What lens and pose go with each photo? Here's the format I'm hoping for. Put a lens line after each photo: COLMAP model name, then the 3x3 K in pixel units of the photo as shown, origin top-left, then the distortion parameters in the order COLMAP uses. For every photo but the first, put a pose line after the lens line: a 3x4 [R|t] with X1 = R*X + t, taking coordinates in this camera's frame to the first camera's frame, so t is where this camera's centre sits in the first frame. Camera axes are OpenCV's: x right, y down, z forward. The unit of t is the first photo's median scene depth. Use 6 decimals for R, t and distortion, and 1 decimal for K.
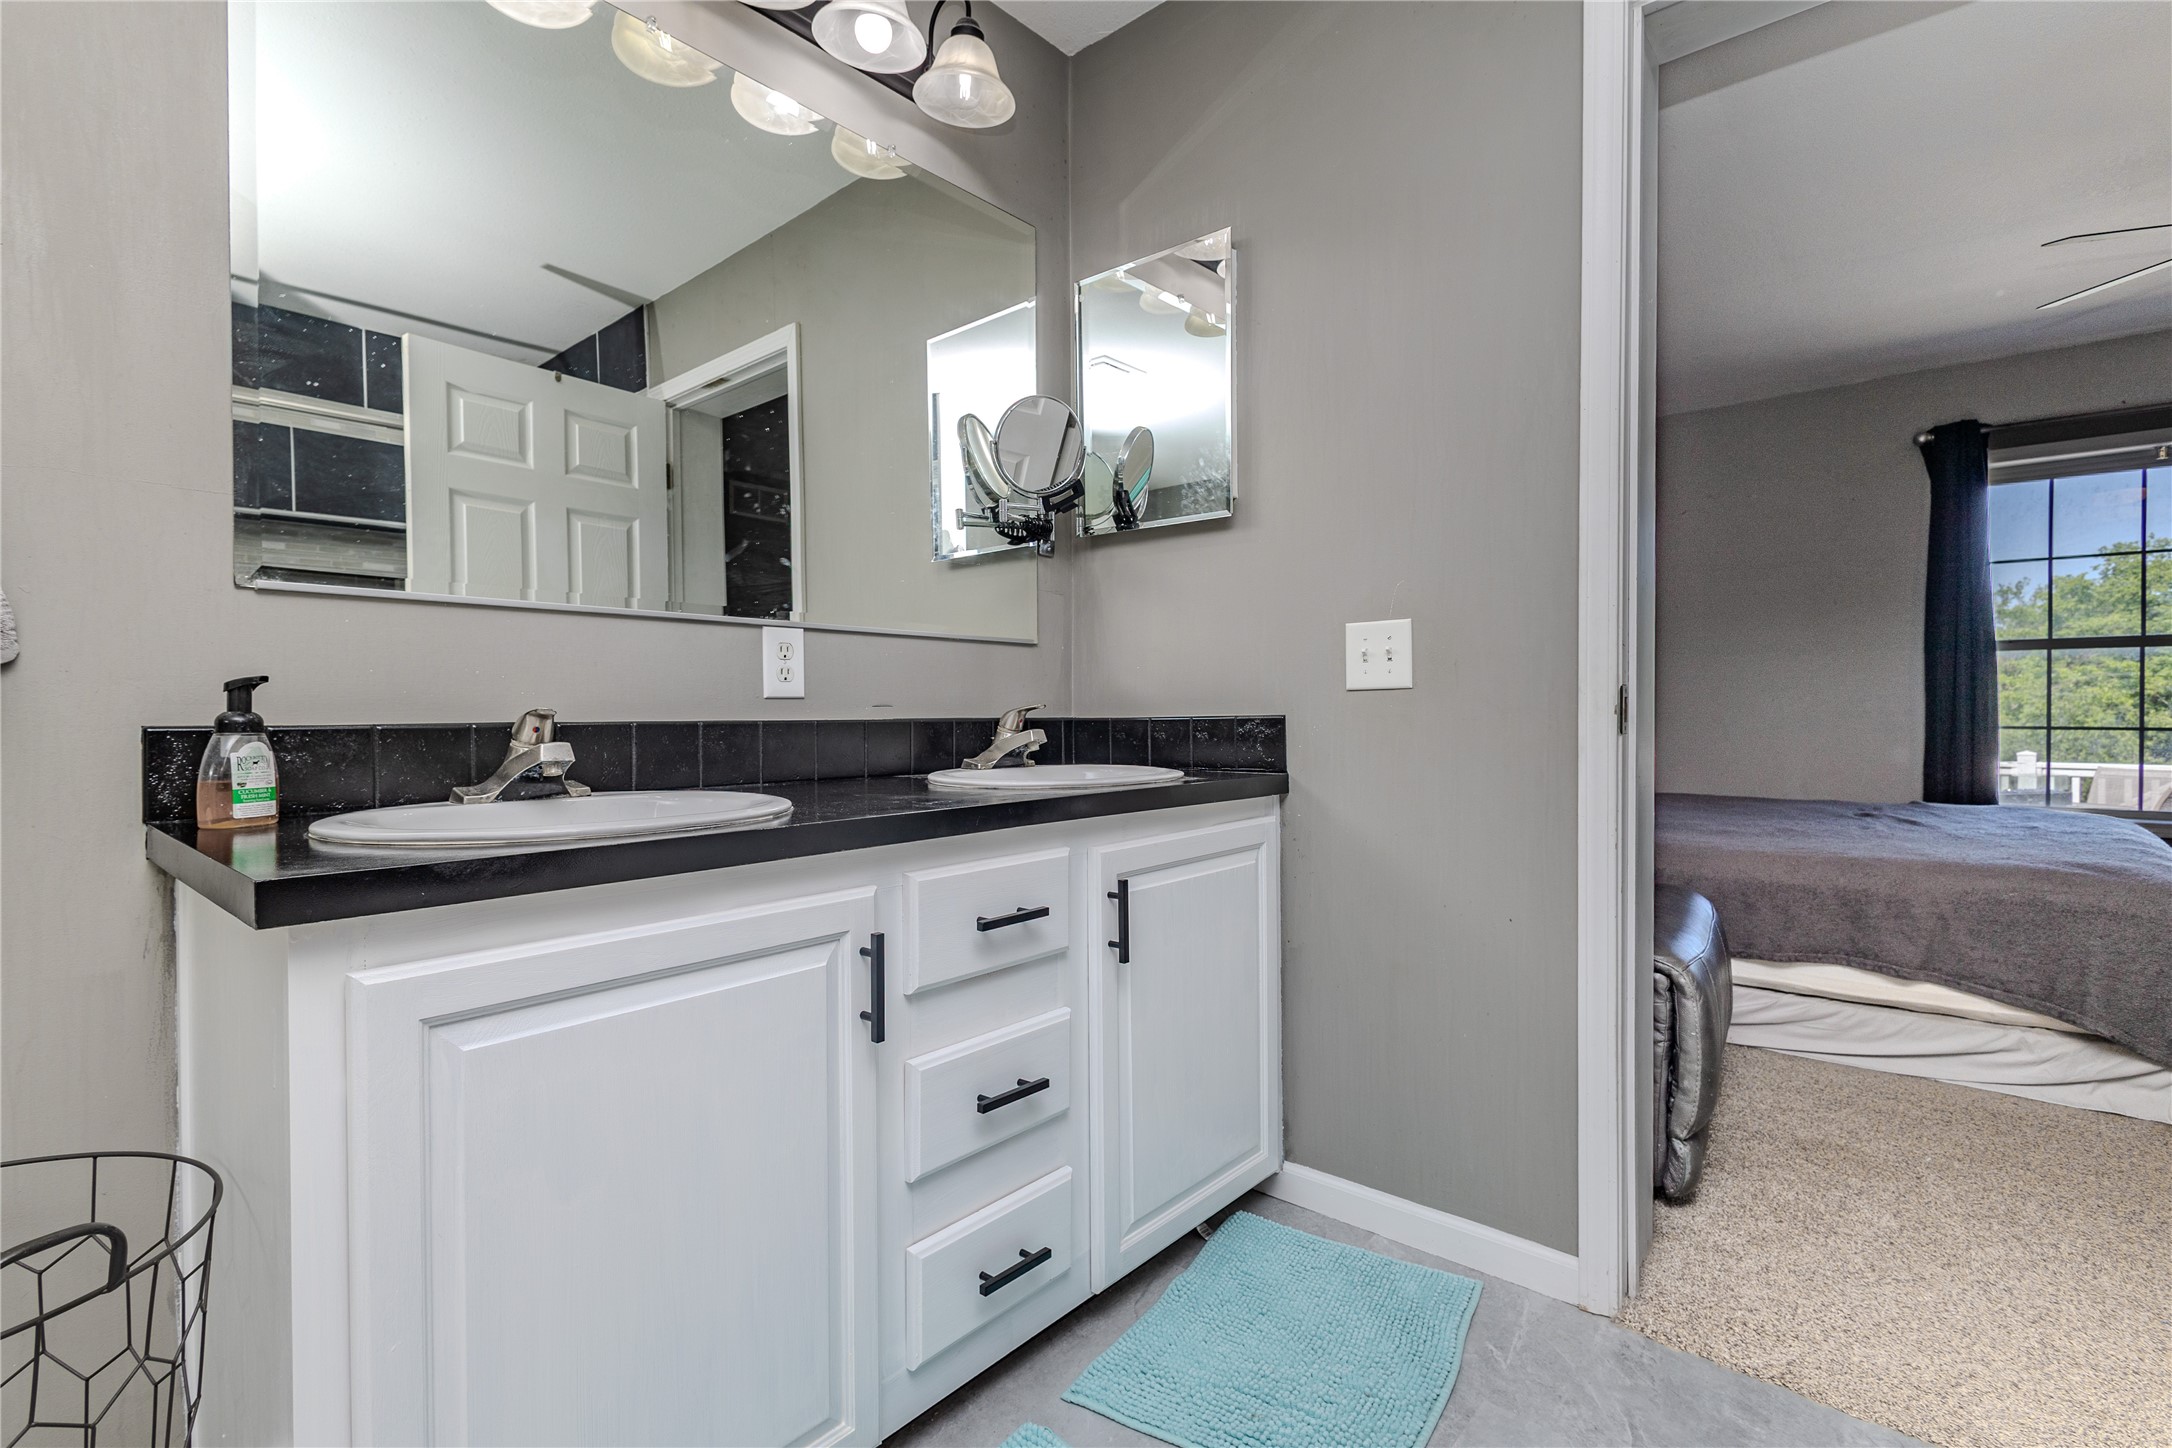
lens RADIAL K [[1003.1, 0, 1074.8], [0, 1003.1, 725.0], [0, 0, 1]] dist [0.009878, -0.003147]
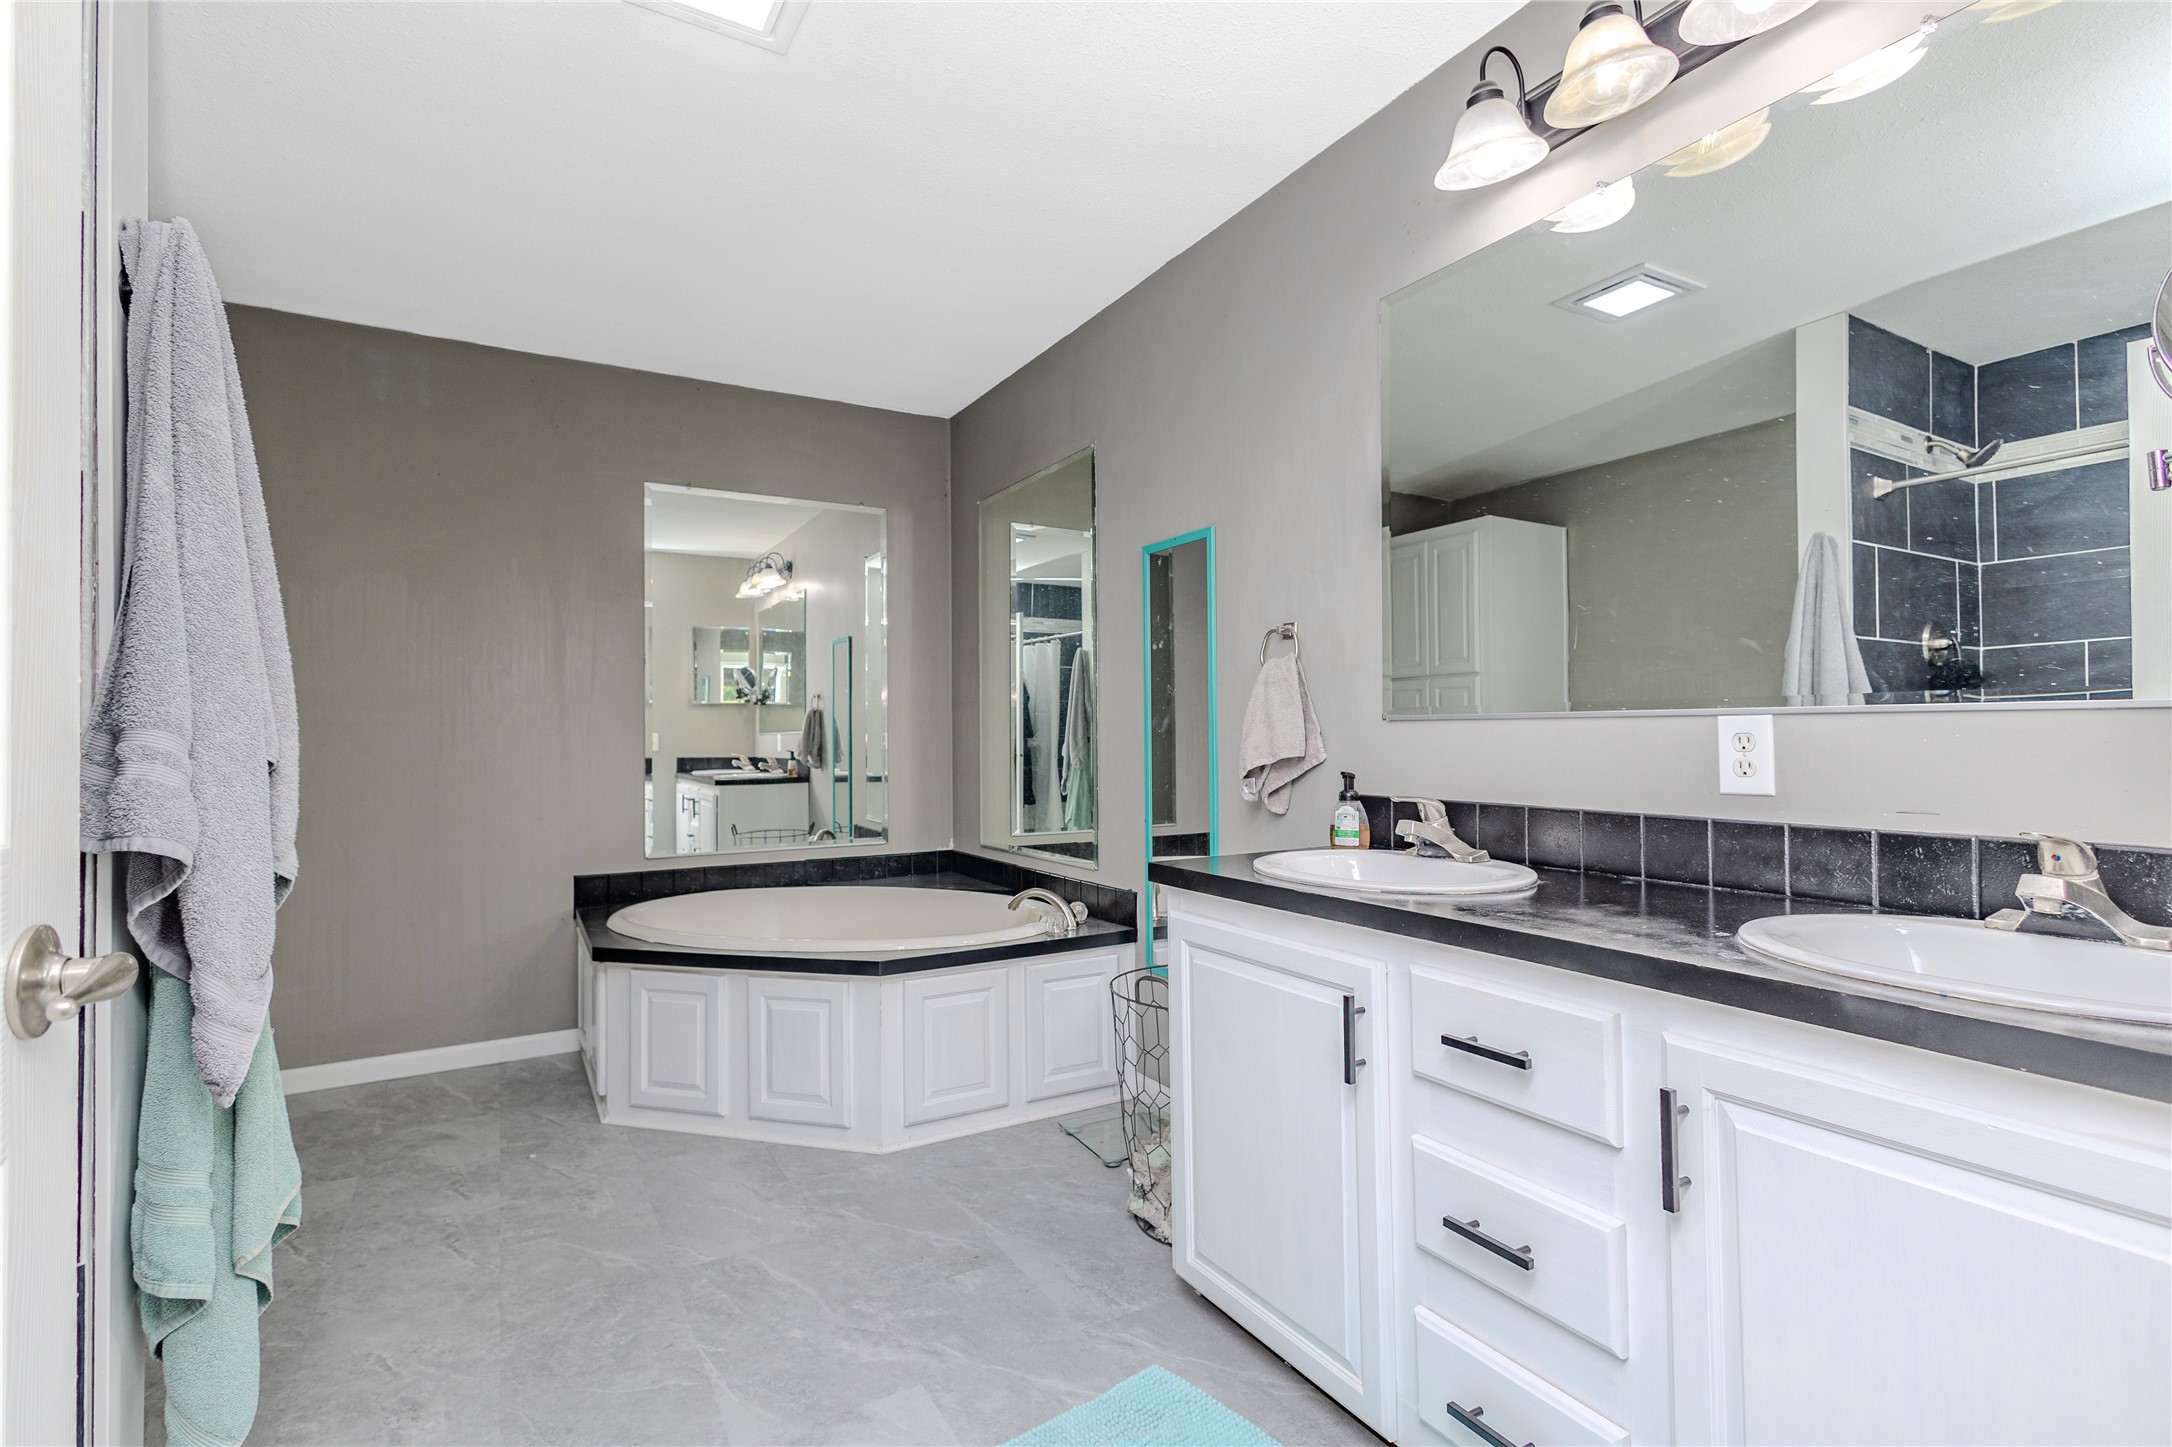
lens RADIAL K [[1003.1, 0, 1076.6], [0, 1003.1, 723.3], [0, 0, 1]] dist [0.009878, -0.003147]
pose [[-0.314842, -0.015762, -0.949013, 0.824245], [-0.019297, 0.999762, -0.010203, -0.078118], [0.948948, 0.015101, -0.315071, 0.813035]]
